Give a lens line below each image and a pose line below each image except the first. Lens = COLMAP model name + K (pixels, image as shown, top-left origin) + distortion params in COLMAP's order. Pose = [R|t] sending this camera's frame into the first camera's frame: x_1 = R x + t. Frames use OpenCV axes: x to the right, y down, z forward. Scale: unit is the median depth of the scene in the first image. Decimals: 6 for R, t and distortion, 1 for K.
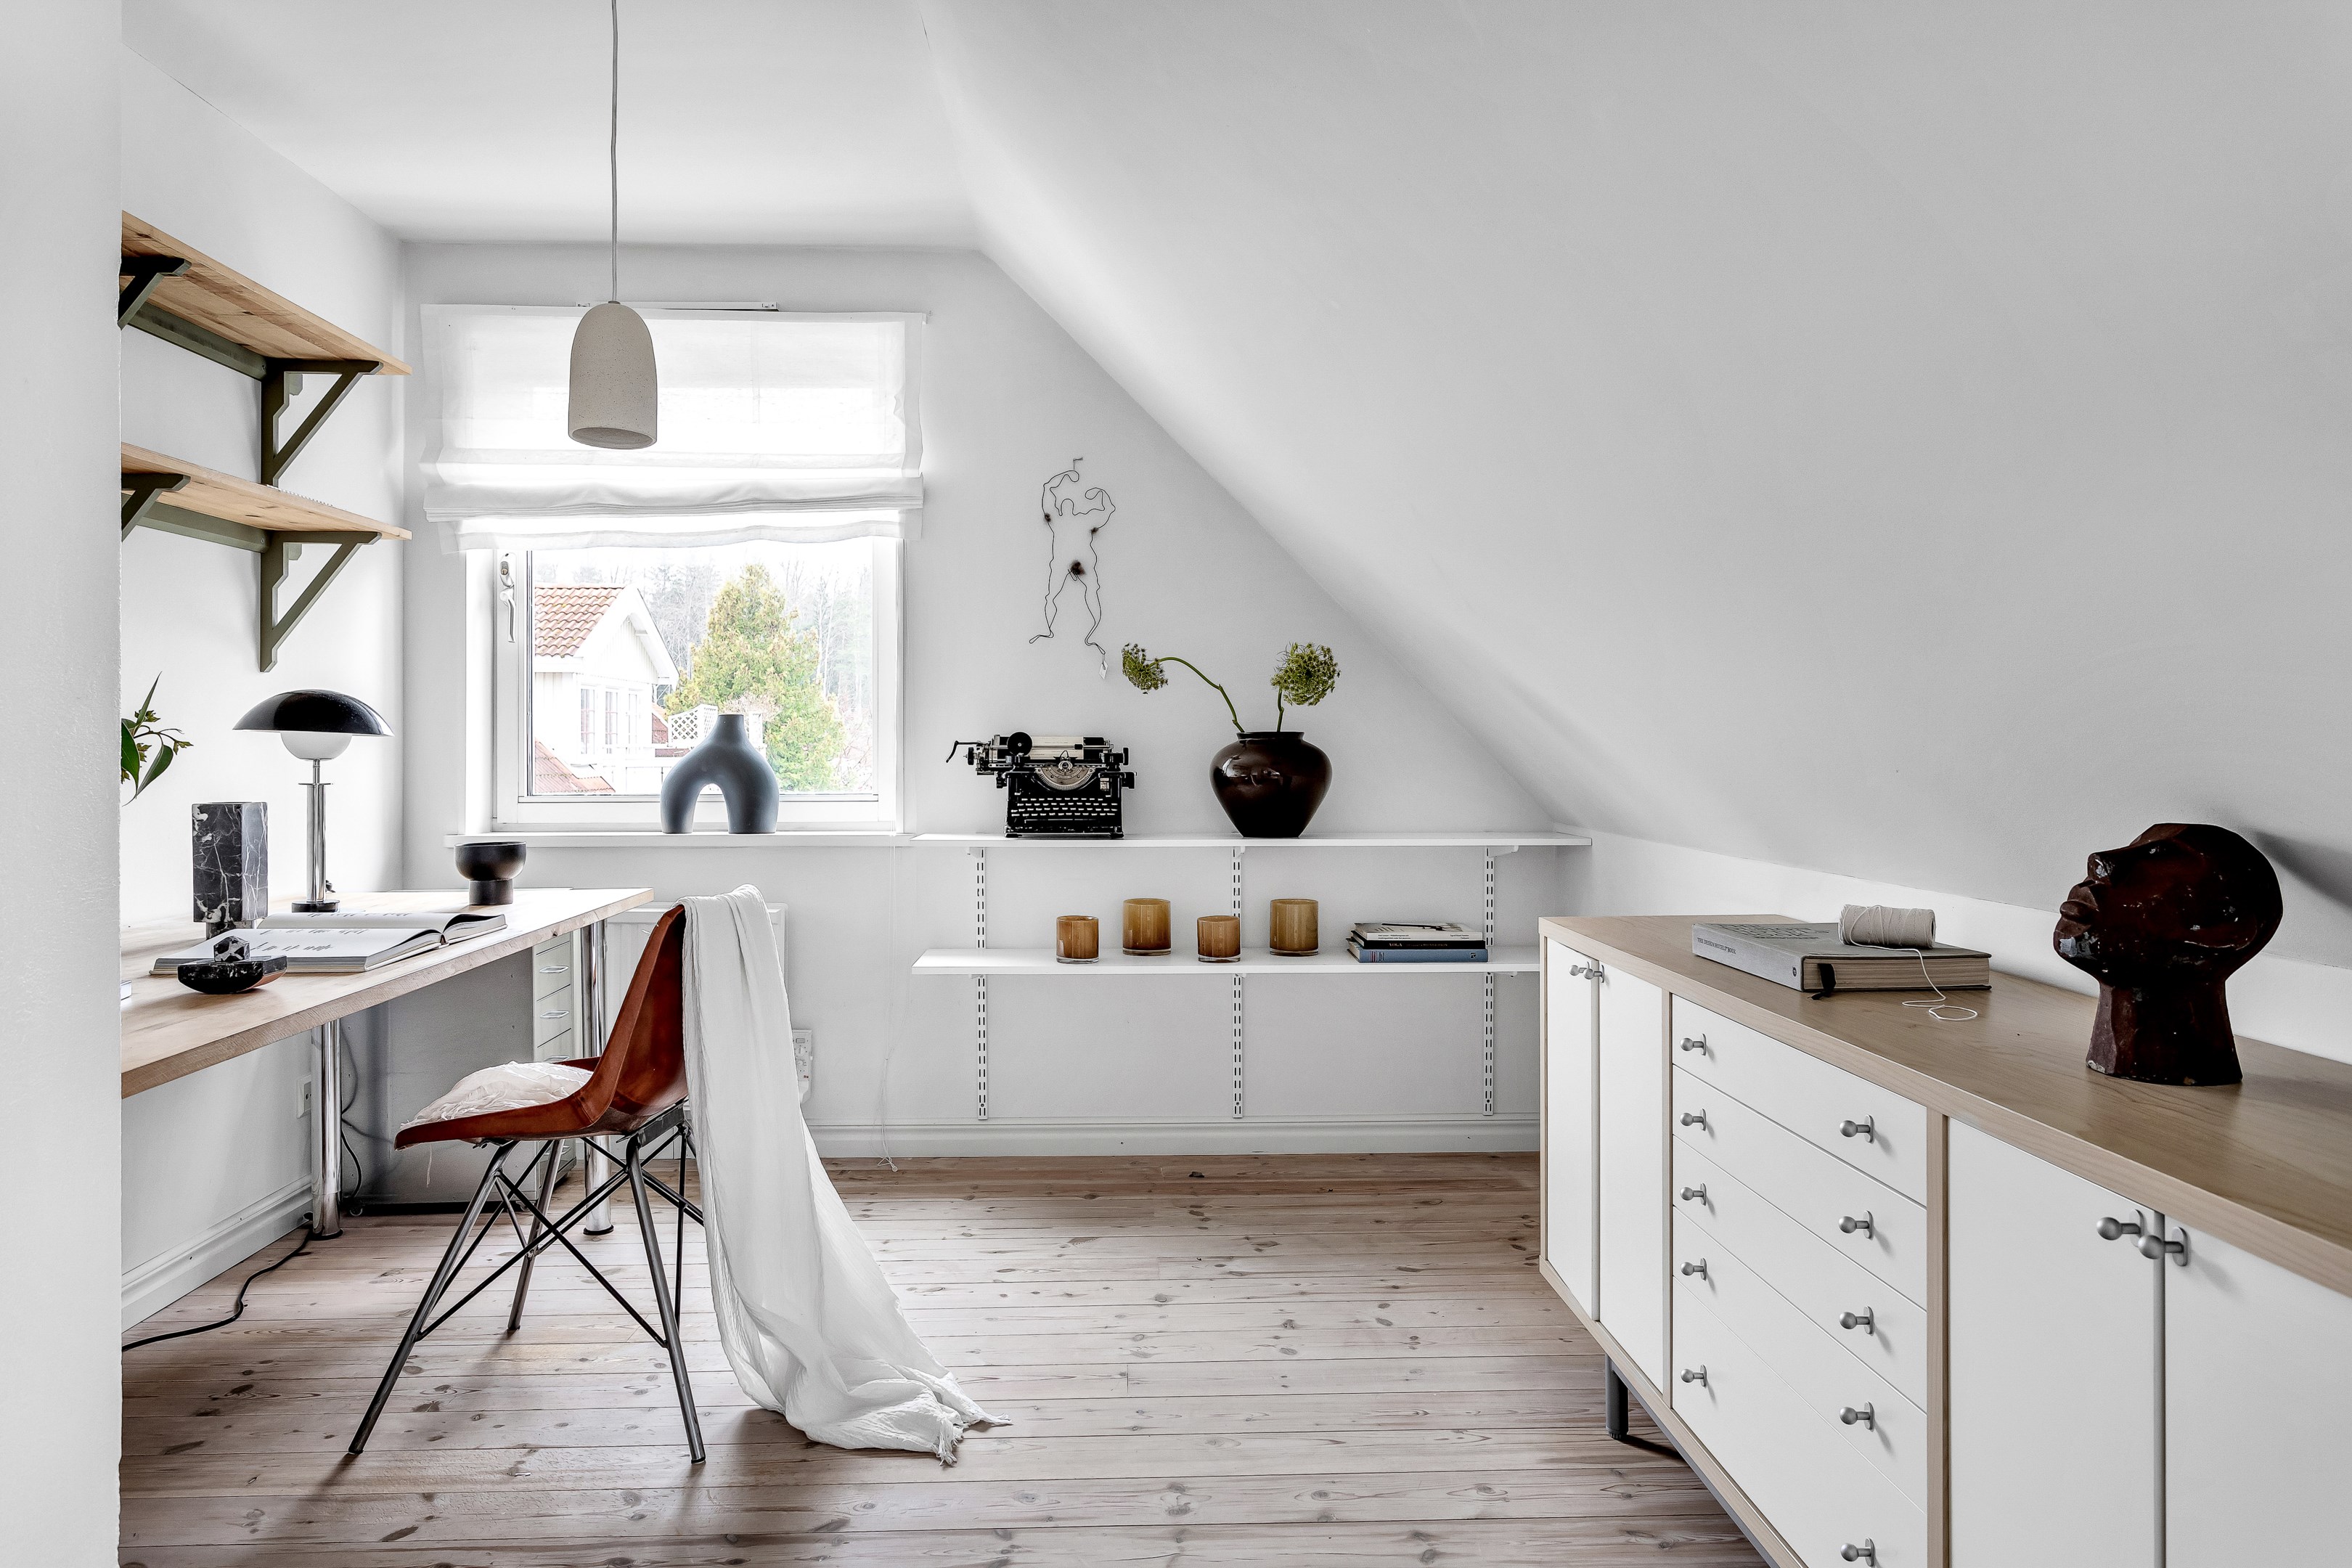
lens RADIAL K [[1598.8, 0, 1167.0], [0, 1598.8, 760.9], [0, 0, 1]] dist [0.001998, 0.002914]
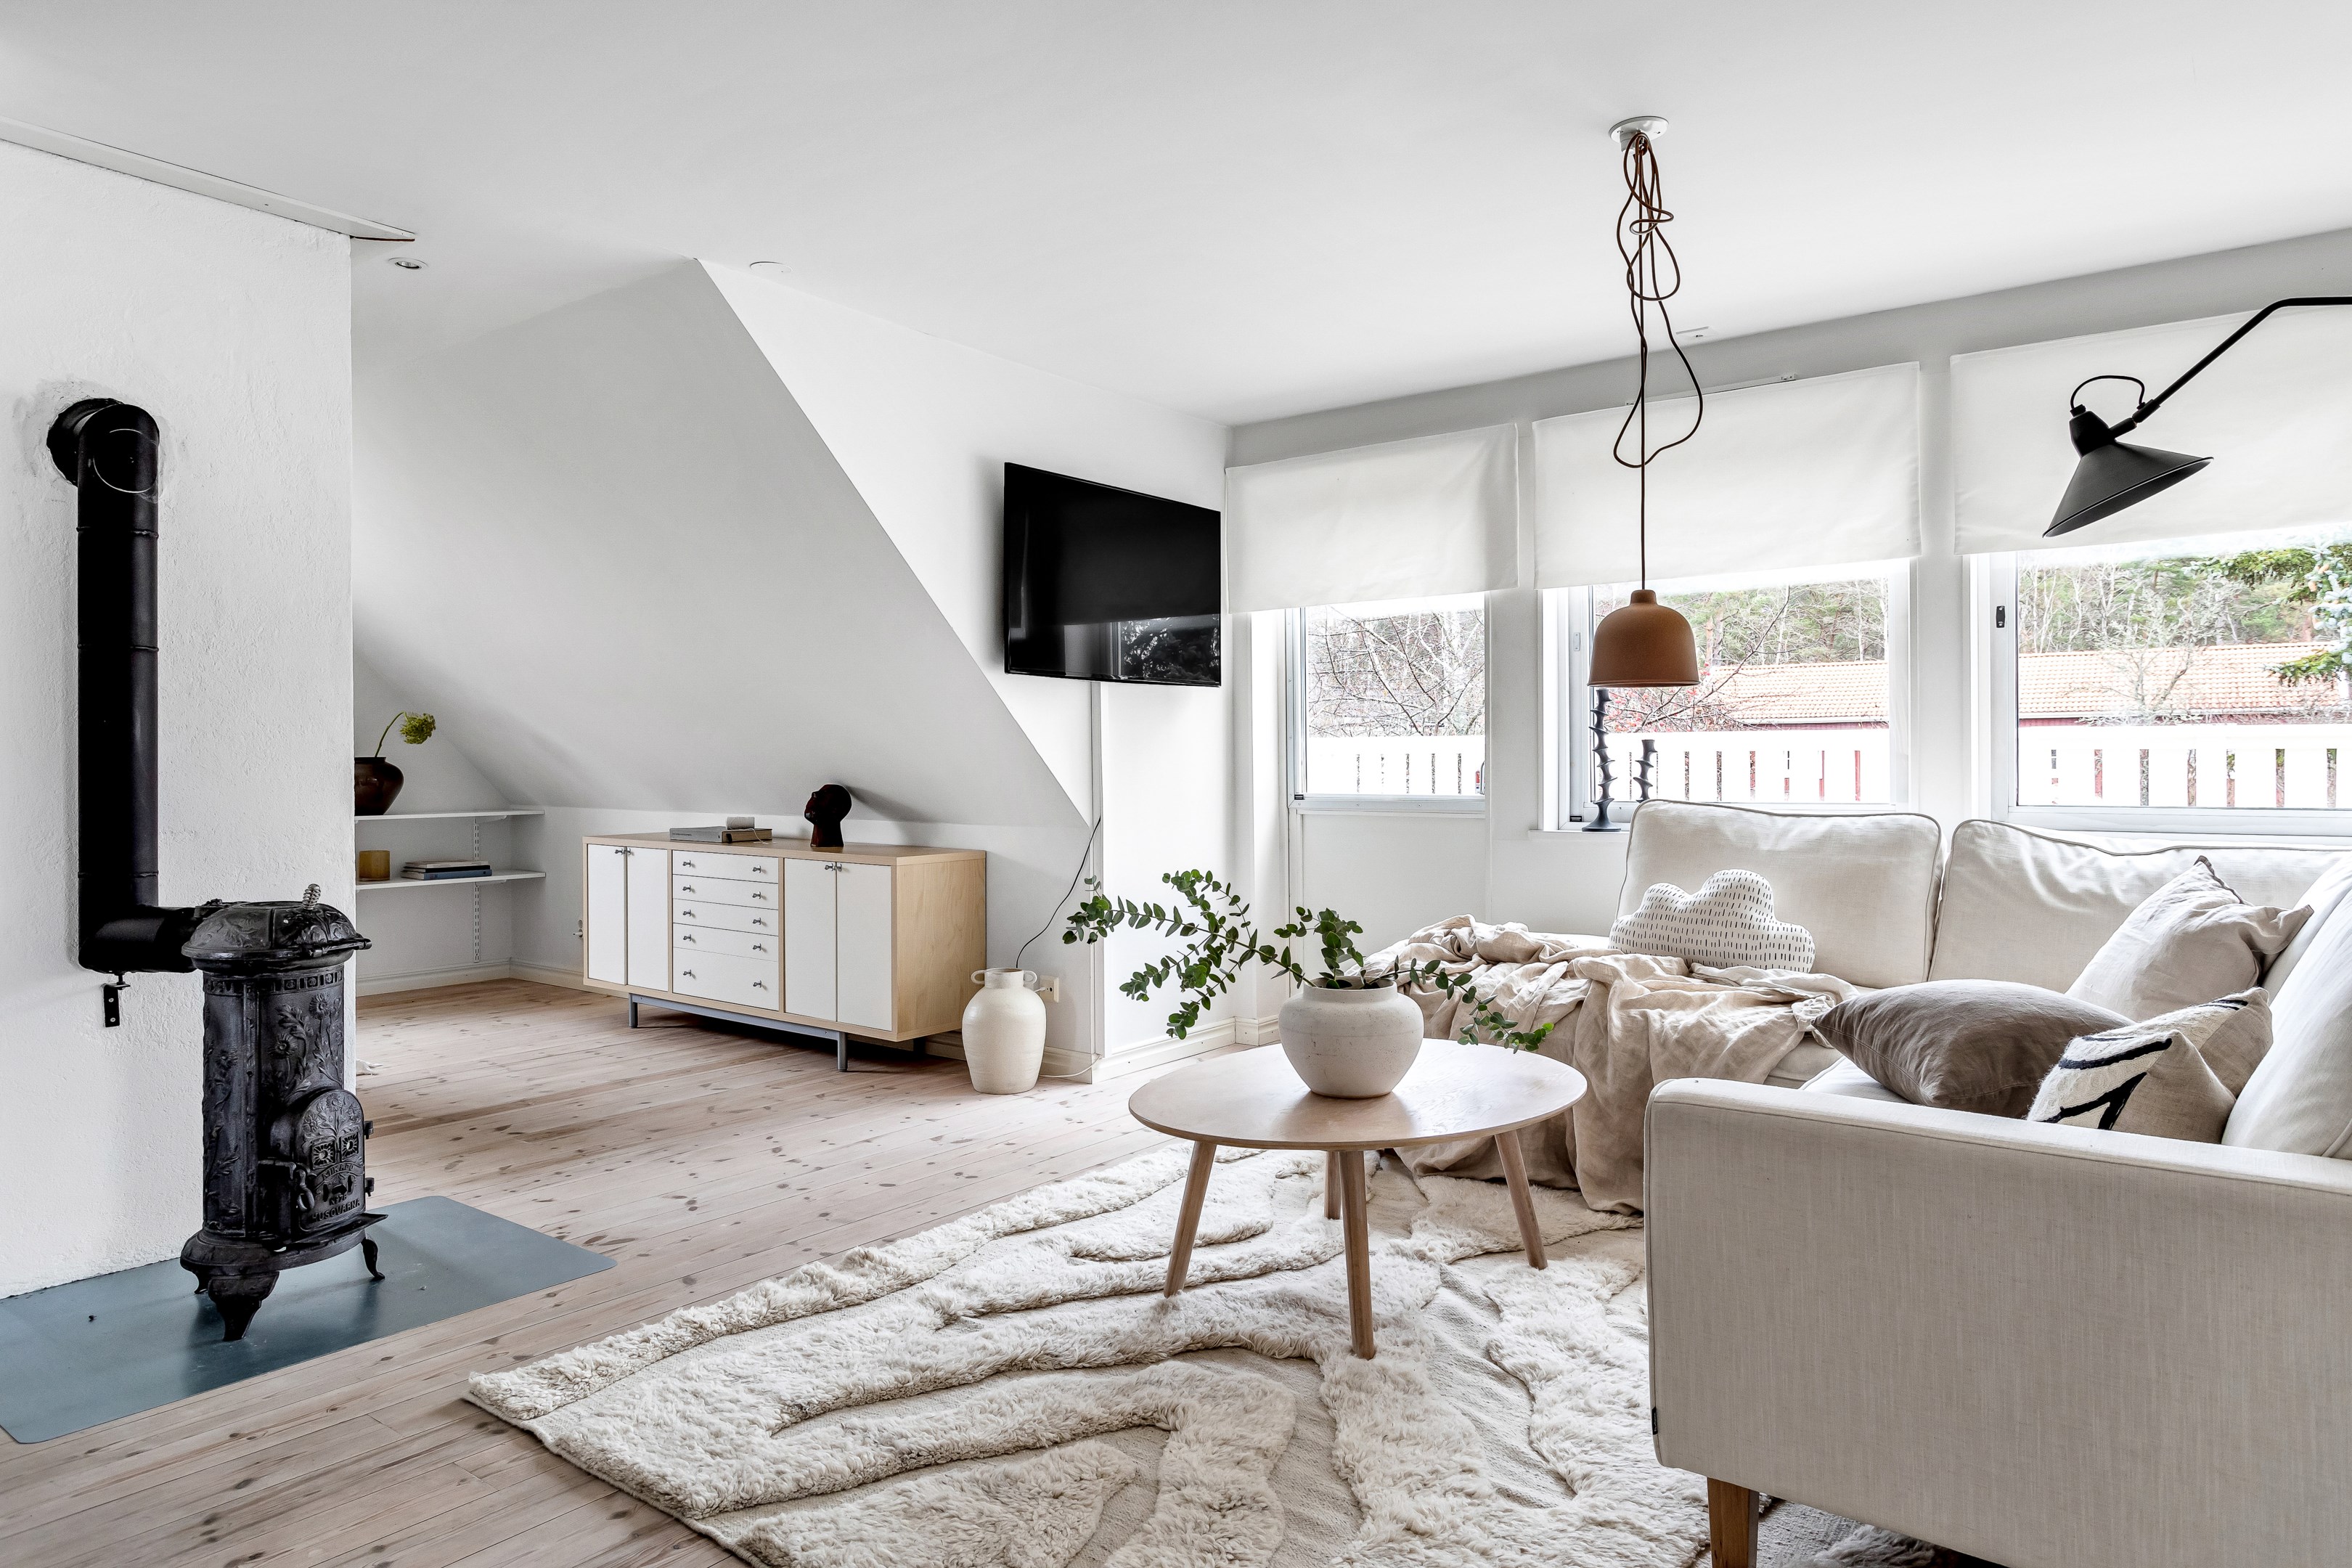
lens RADIAL K [[1424.7, 0, 1176.0], [0, 1424.7, 784.0], [0, 0, 1]] dist [-0.005776, 0.001066]
pose [[0.641555, -0.015141, 0.766927, -0.581692], [0.008859, 0.999885, 0.012329, 0.000374], [-0.767025, -0.001115, 0.641616, -0.734495]]
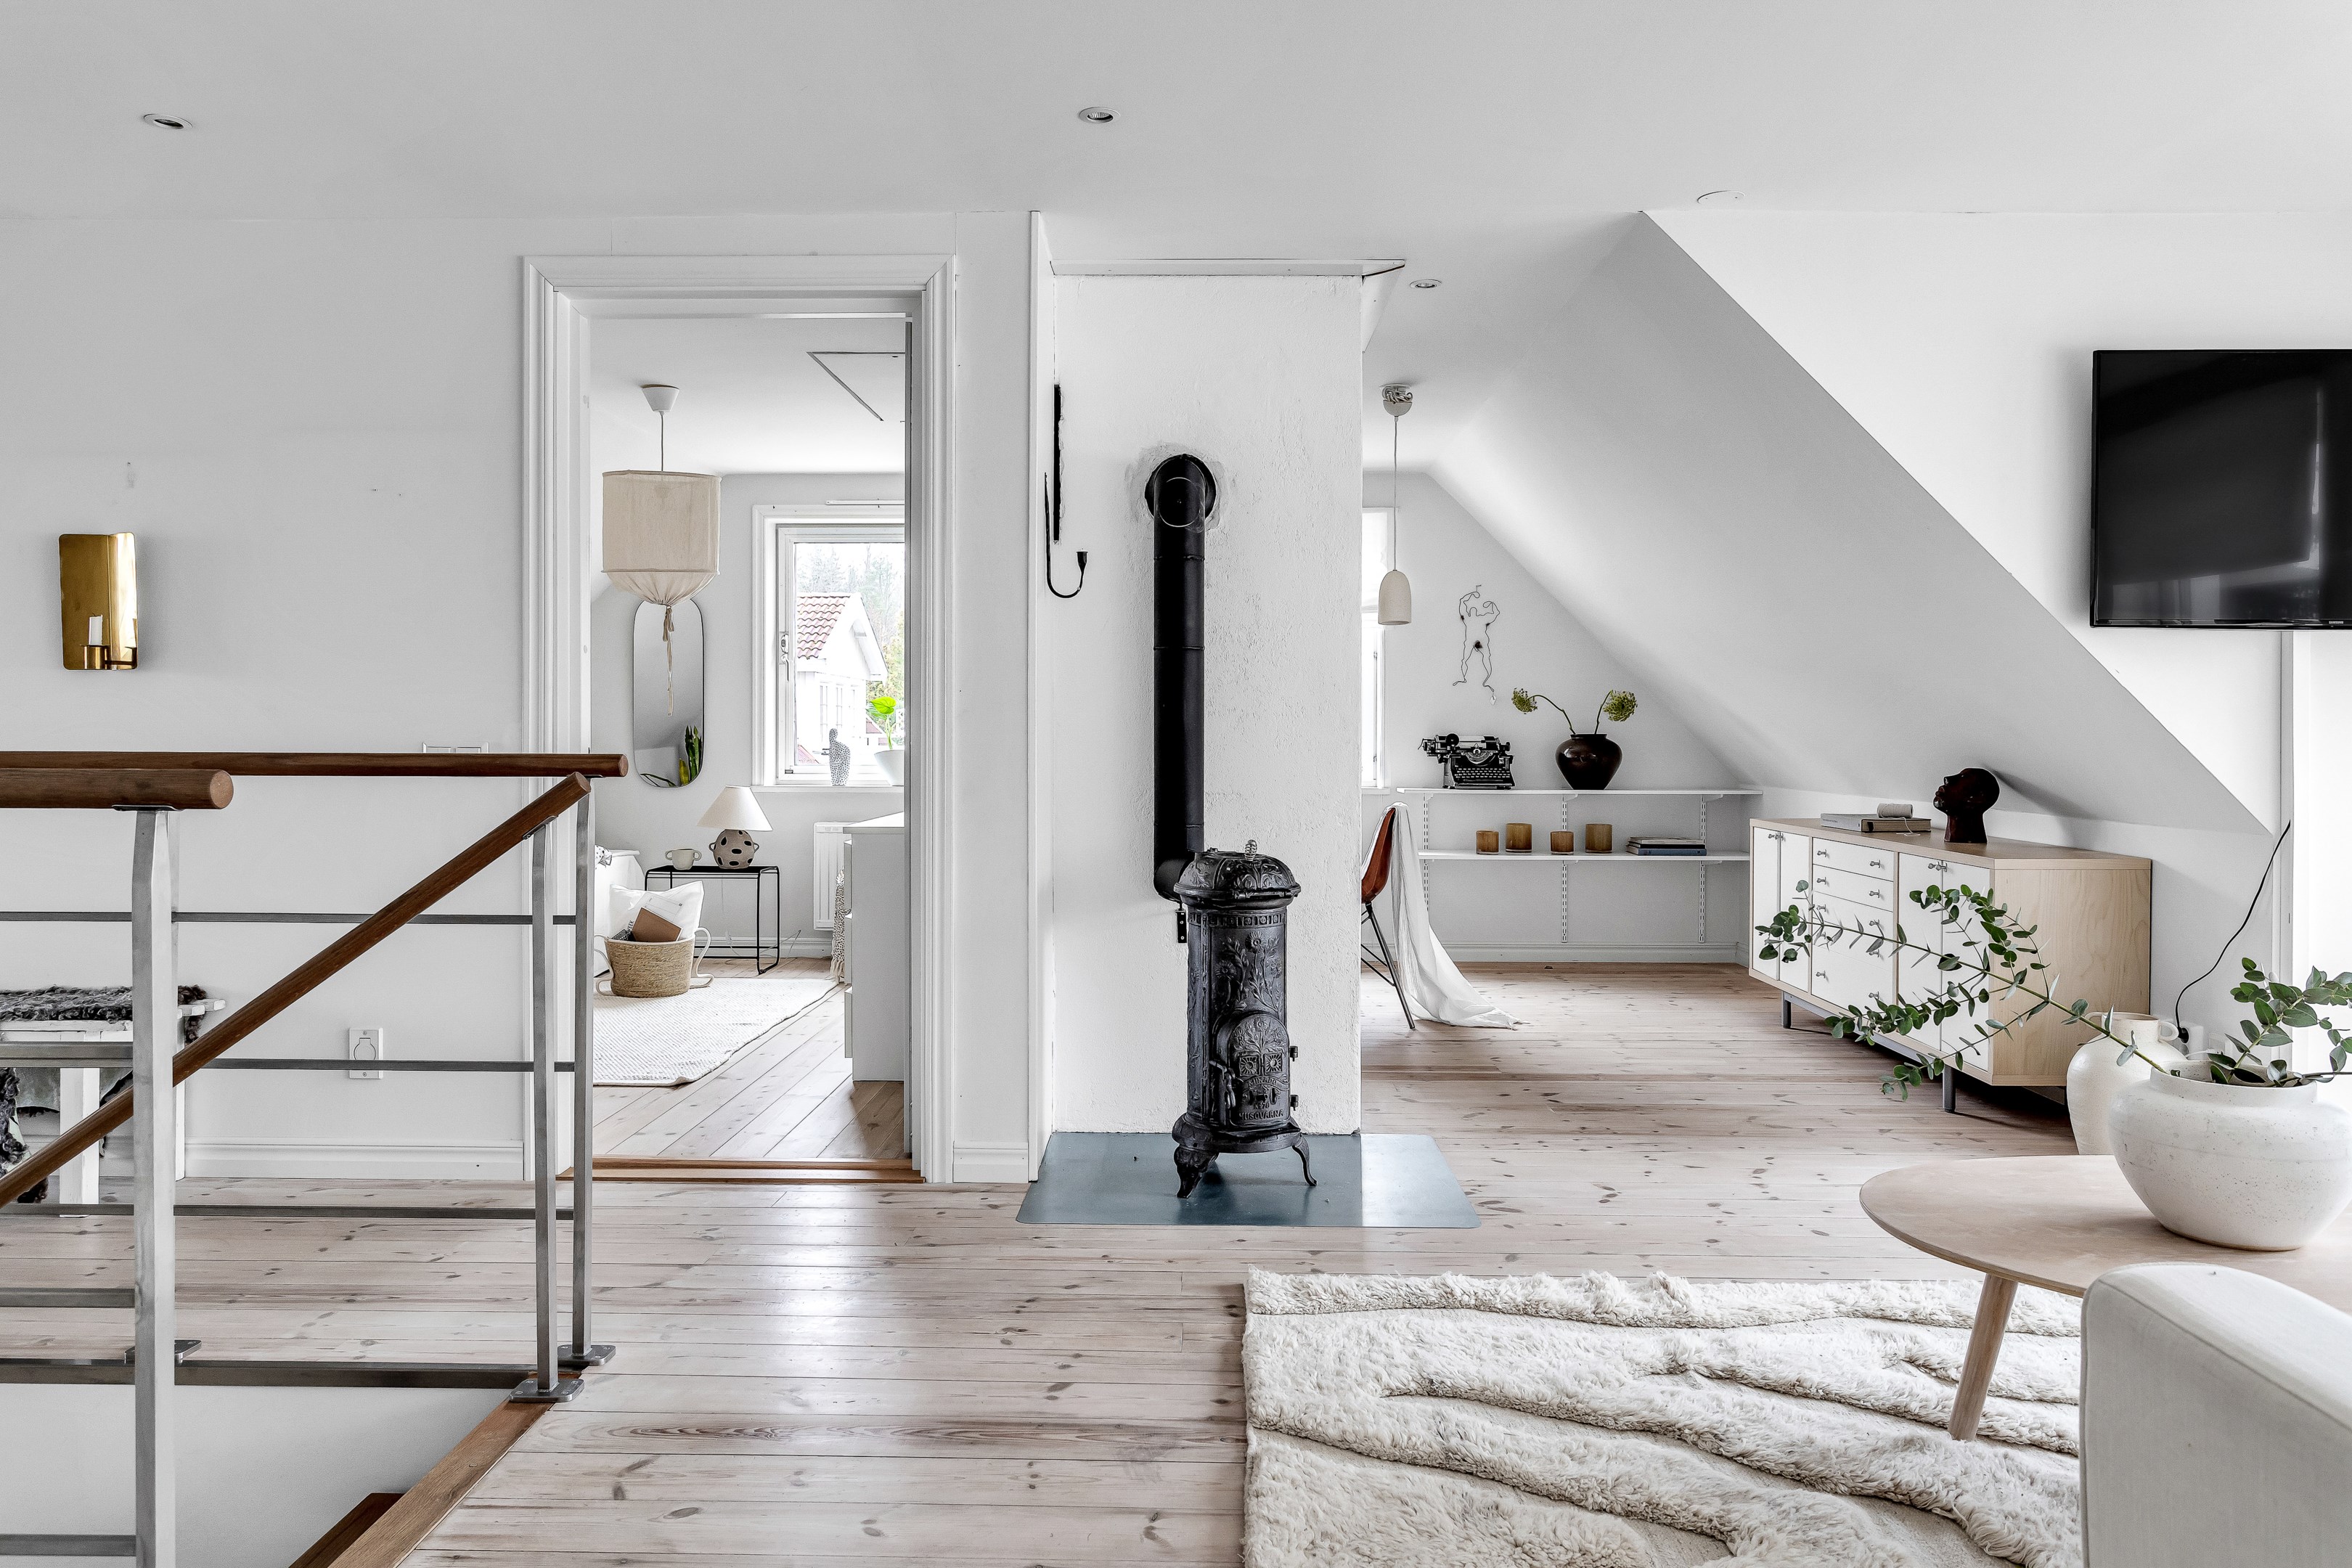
lens RADIAL K [[1569.9, 0, 1176.0], [0, 1569.9, 784.0], [0, 0, 1]] dist [-0.007494, -0.000008]
pose [[0.998084, 0.003973, -0.061739, -0.308705], [-0.002599, 0.999747, 0.022322, 0.001017], [0.061813, -0.022118, 0.997843, -0.885142]]
